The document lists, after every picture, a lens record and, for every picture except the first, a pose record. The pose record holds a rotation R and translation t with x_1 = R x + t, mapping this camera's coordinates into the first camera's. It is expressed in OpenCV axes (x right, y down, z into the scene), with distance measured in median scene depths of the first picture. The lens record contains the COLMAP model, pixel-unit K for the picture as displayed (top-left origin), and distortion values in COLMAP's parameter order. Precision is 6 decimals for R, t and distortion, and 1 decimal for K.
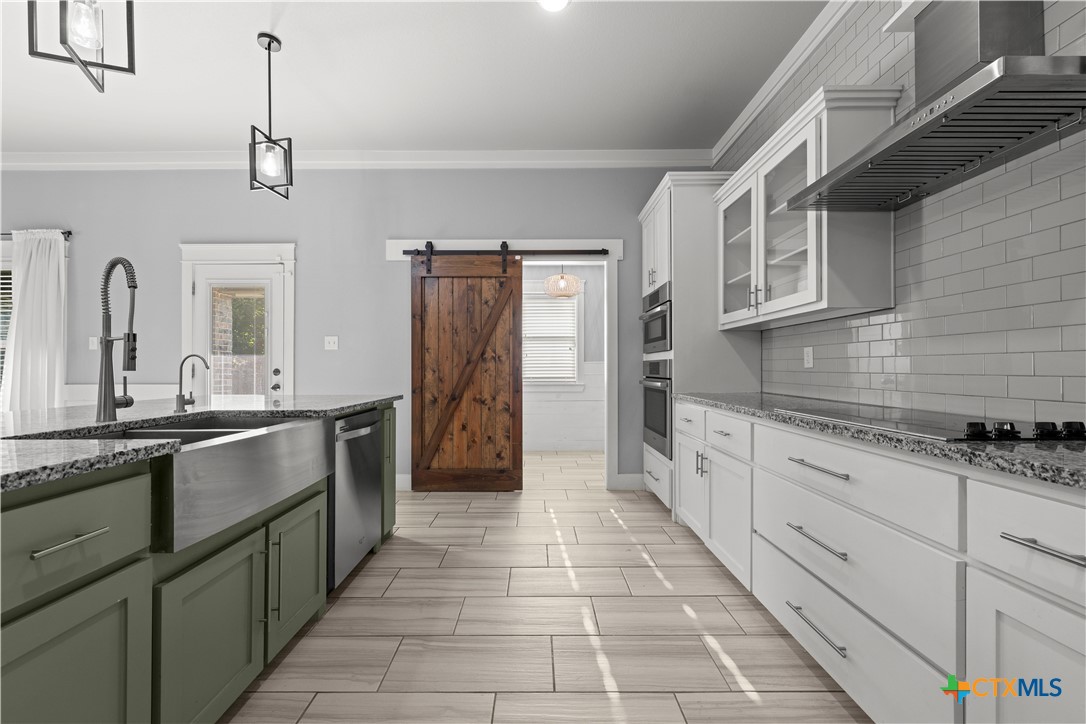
lens RADIAL K [[429.5, 0, 533.7], [0, 429.5, 367.2], [0, 0, 1]] dist [0.000879, -0.000613]
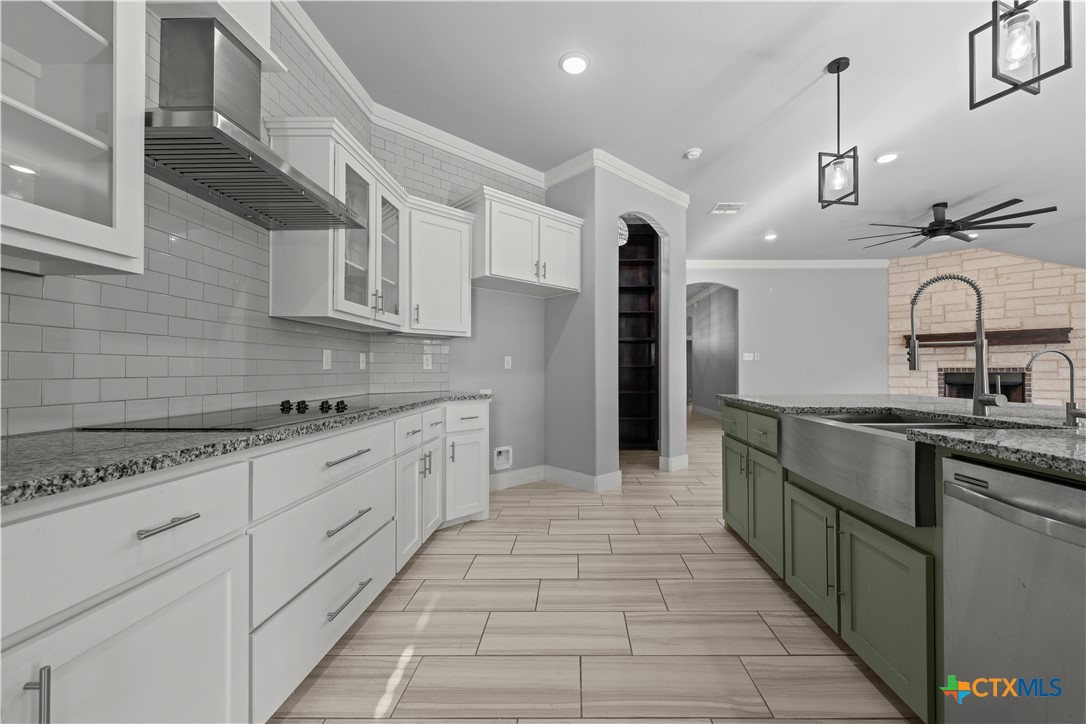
lens RADIAL K [[429.5, 0, 572.3], [0, 429.5, 364.2], [0, 0, 1]] dist [0.000879, -0.000613]
pose [[-0.999984, 0.002746, 0.004911, 0.024343], [0.002680, 0.999907, -0.013351, 0.001684], [-0.004947, -0.013338, -0.999899, 0.839590]]
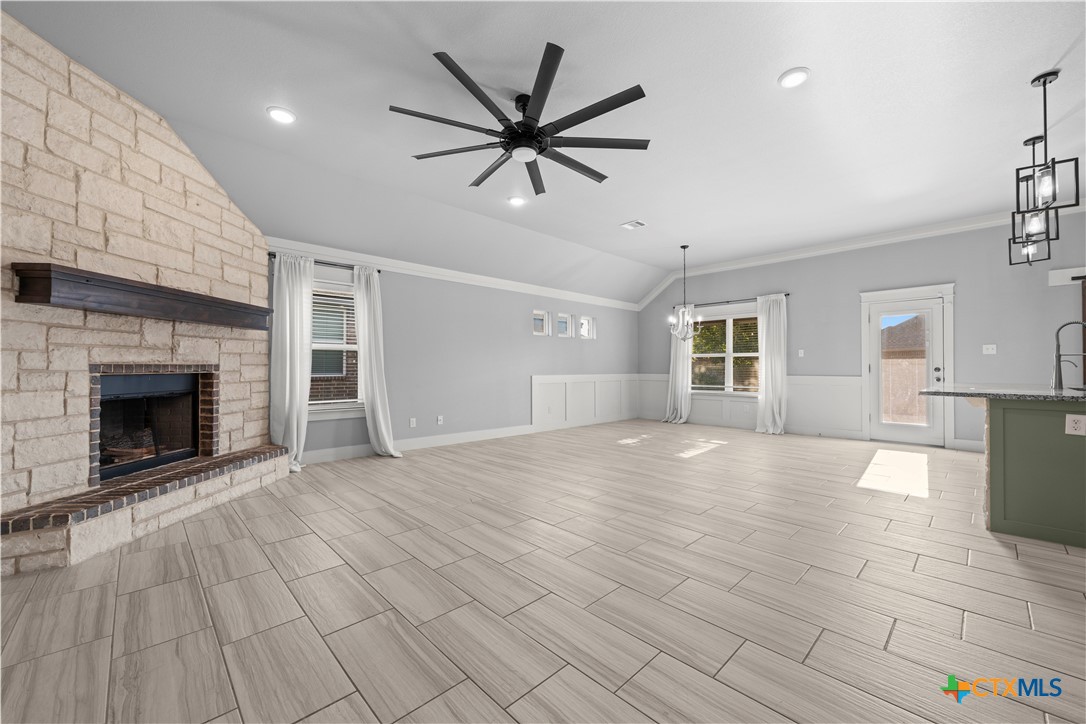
lens RADIAL K [[429.5, 0, 556.4], [0, 429.5, 362.6], [0, 0, 1]] dist [0.000879, -0.000613]
pose [[0.704579, -0.006916, -0.709592, -0.492021], [-0.000411, 0.999948, -0.010154, 0.002204], [0.709626, 0.007446, 0.704539, -1.051608]]
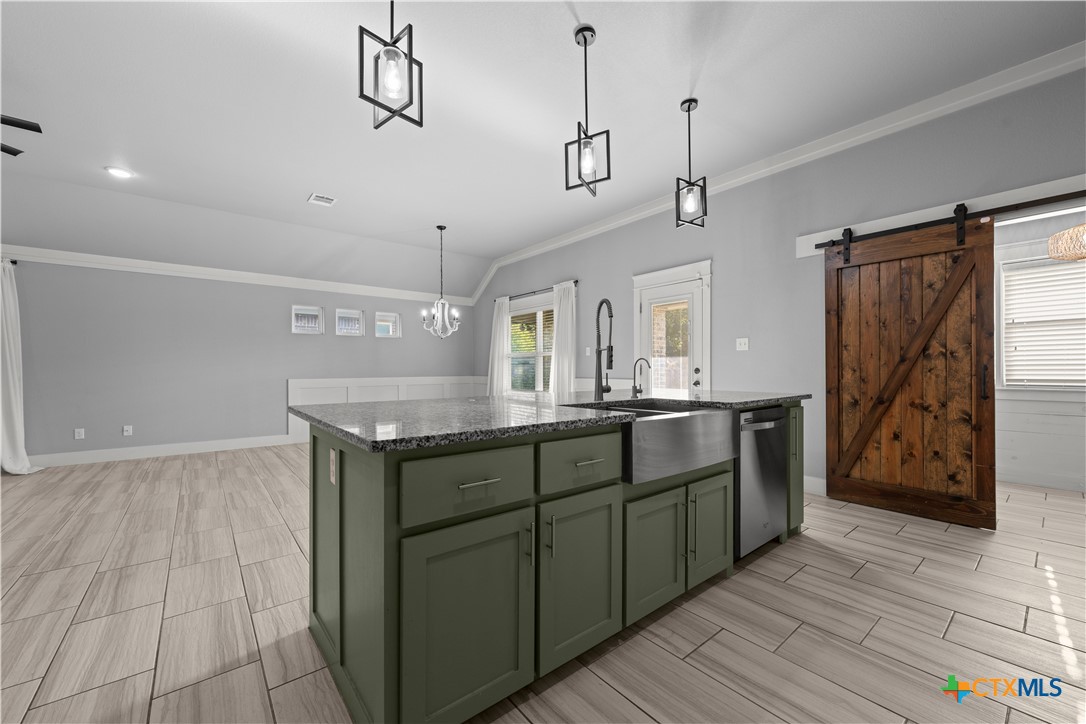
lens RADIAL K [[429.5, 0, 552.8], [0, 429.5, 367.7], [0, 0, 1]] dist [0.000879, -0.000613]
pose [[0.644185, -0.003334, -0.764863, 0.051681], [0.004892, 0.999988, -0.000239, 0.000561], [0.764854, -0.003588, 0.644193, -0.068302]]
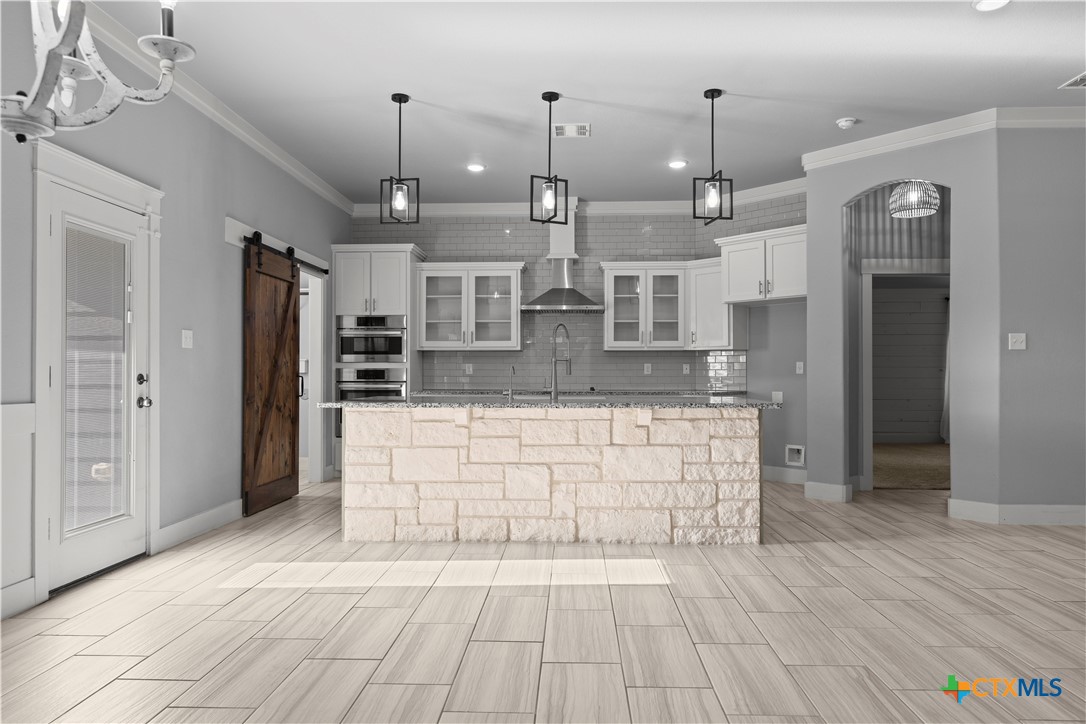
lens RADIAL K [[717.1, 0, 549.8], [0, 717.1, 362.1], [0, 0, 1]] dist [0.001601, 0.002755]
pose [[0.028569, 0.019543, 0.999401, -1.736948], [-0.002281, 0.999808, -0.019485, 0.005022], [-0.999589, -0.001722, 0.028608, 0.365589]]
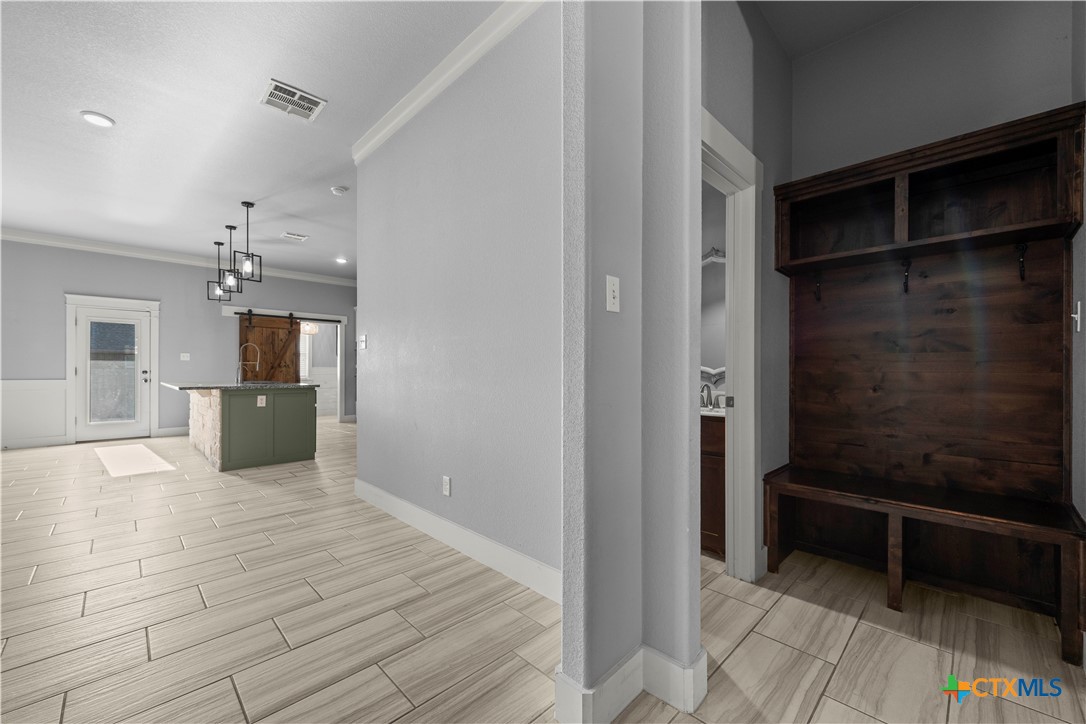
lens RADIAL K [[429.5, 0, 546.2], [0, 429.5, 374.6], [0, 0, 1]] dist [0.000879, -0.000613]
pose [[0.709410, -0.003032, 0.704789, -0.703734], [-0.002627, 0.999972, 0.006947, 0.003966], [-0.704791, -0.006780, 0.709383, -1.498547]]
